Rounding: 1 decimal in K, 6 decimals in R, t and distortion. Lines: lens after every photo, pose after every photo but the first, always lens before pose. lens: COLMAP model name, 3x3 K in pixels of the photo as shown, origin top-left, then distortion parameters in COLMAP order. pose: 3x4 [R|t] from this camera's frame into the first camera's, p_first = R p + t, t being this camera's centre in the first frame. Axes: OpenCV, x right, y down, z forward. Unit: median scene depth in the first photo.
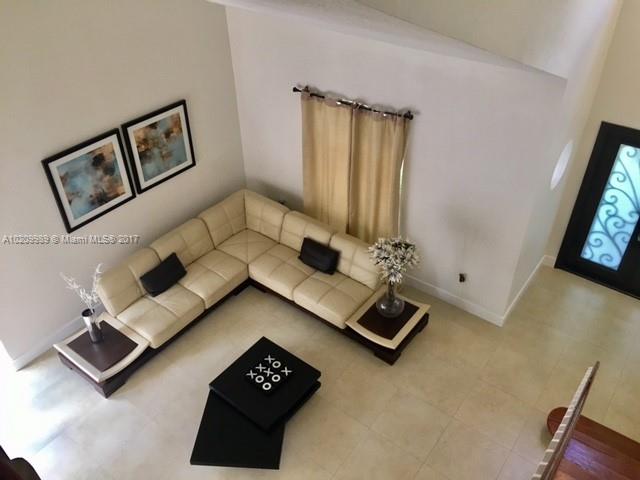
lens RADIAL K [[546.3, 0, 324.9], [0, 546.3, 240.2], [0, 0, 1]] dist [0.084624, -0.111947]
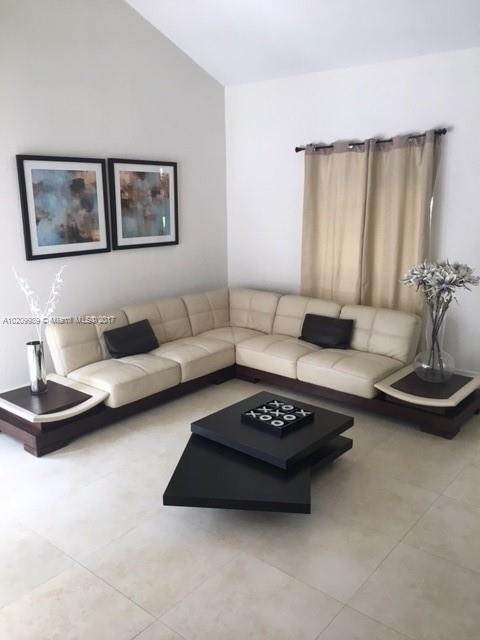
lens RADIAL K [[546.3, 0, 240.2], [0, 546.3, 322.4], [0, 0, 1]] dist [0.084624, -0.111947]
pose [[0.998672, 0.010466, -0.050443, -0.101566], [-0.030316, 0.911061, -0.411156, 0.368938], [0.041653, 0.412139, 0.910168, 0.289159]]
